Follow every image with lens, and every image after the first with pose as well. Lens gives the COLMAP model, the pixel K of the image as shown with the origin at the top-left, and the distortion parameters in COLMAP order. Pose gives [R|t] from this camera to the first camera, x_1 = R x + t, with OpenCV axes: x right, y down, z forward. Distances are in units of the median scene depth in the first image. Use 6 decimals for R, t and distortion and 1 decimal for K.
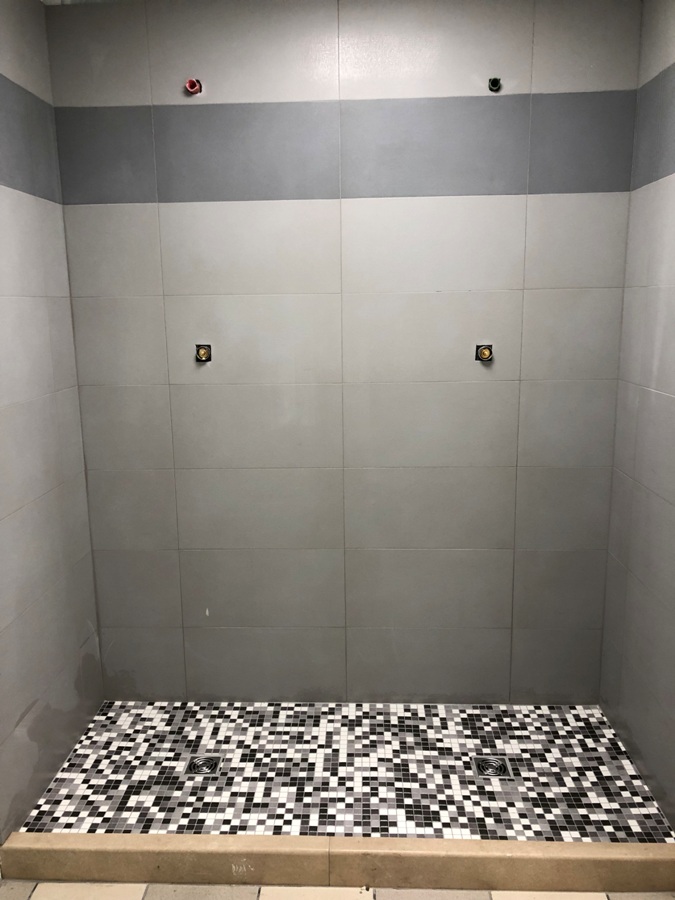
lens RADIAL K [[732.4, 0, 332.0], [0, 732.4, 453.5], [0, 0, 1]] dist [0.019869, -0.008677]
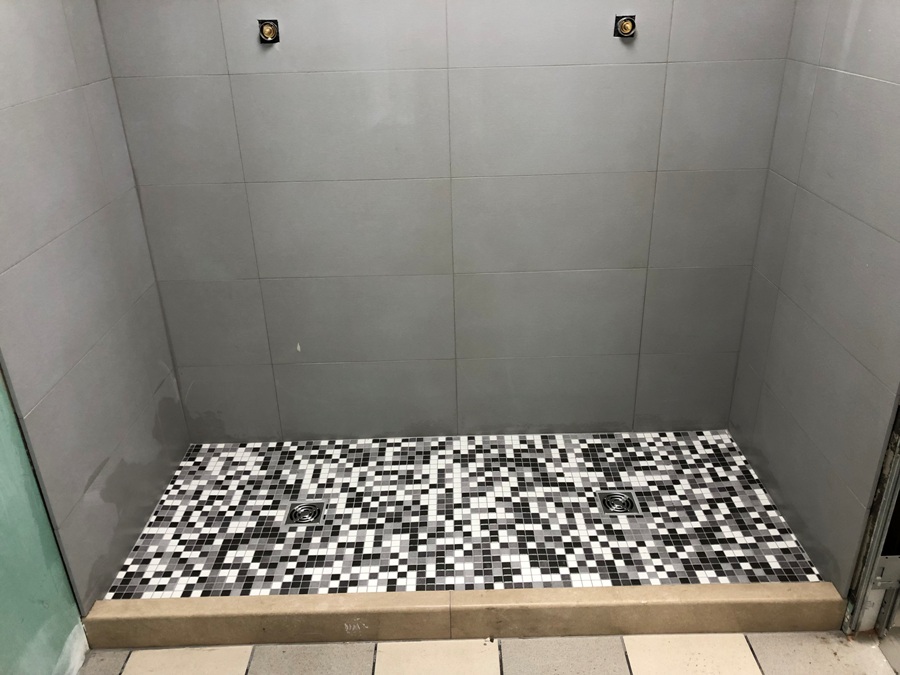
lens RADIAL K [[732.4, 0, 459.2], [0, 732.4, 336.8], [0, 0, 1]] dist [0.019869, -0.008677]
pose [[0.998337, -0.032326, 0.047736, -0.021742], [0.019599, 0.968996, 0.246298, -0.010465], [-0.054218, -0.244953, 0.968018, 0.168249]]
